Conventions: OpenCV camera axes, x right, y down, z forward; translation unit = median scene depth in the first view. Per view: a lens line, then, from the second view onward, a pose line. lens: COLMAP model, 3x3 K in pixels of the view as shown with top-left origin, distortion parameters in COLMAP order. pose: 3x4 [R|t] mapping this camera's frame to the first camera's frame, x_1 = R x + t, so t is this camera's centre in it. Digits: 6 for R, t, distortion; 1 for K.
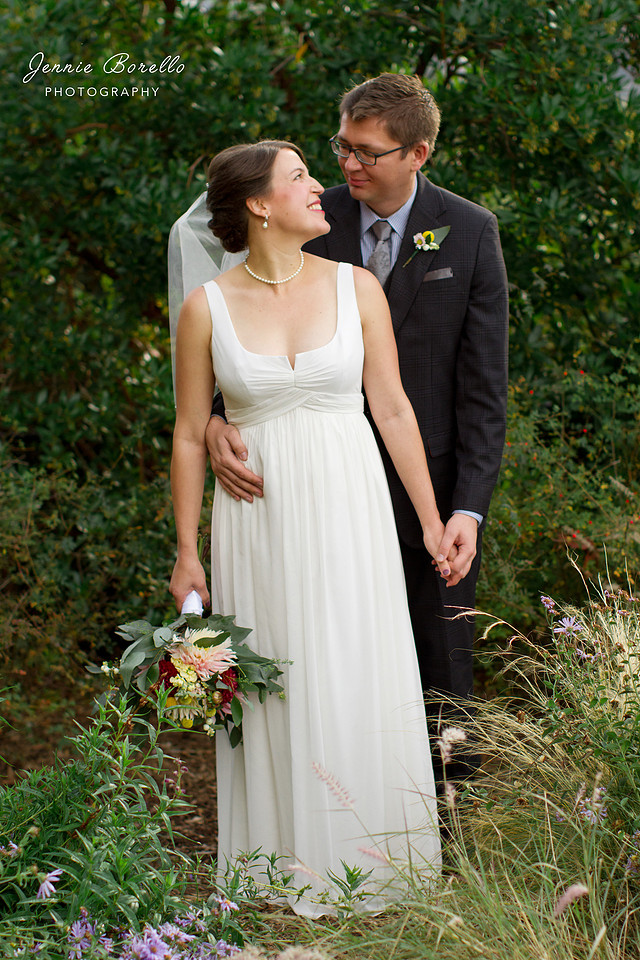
lens RADIAL K [[2183.9, 0, 320.0], [0, 2183.9, 480.0], [0, 0, 1]] dist [-0.180755, 0.376241]
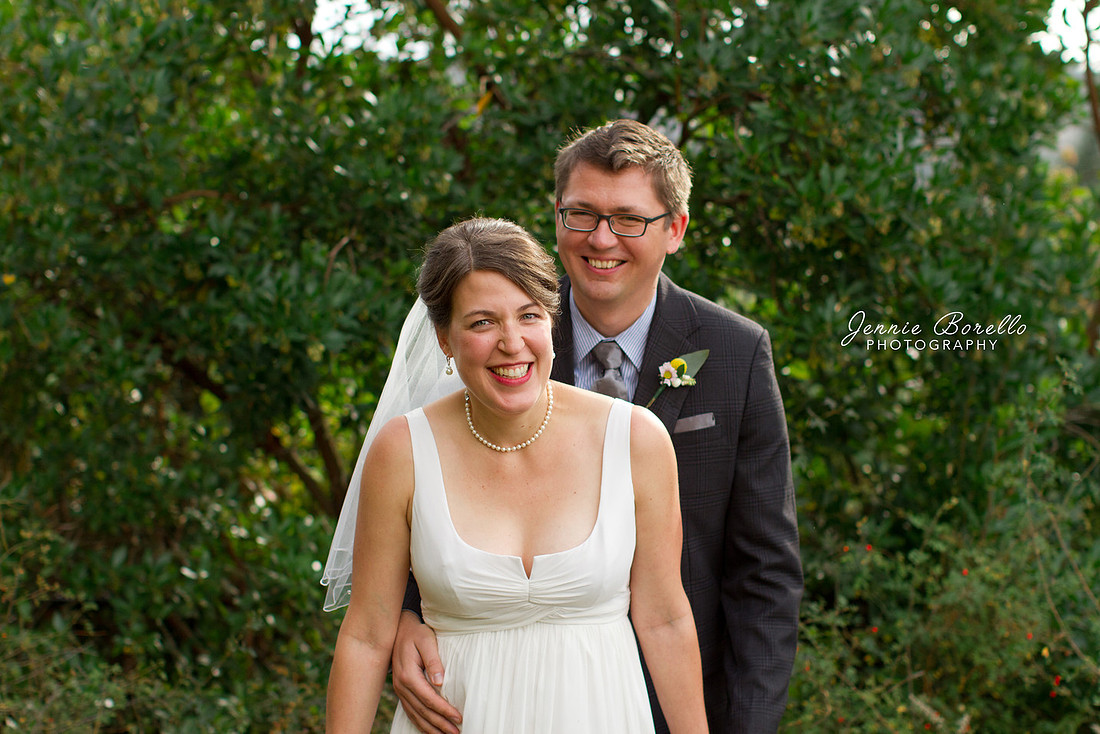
lens RADIAL K [[2502.4, 0, 549.4], [0, 2502.4, 410.8], [0, 0, 1]] dist [-0.180755, 0.376241]
pose [[0.998791, 0.024449, 0.042645, -0.020133], [-0.020797, 0.996242, -0.084076, -0.020509], [-0.044540, 0.083087, 0.995546, 0.156790]]
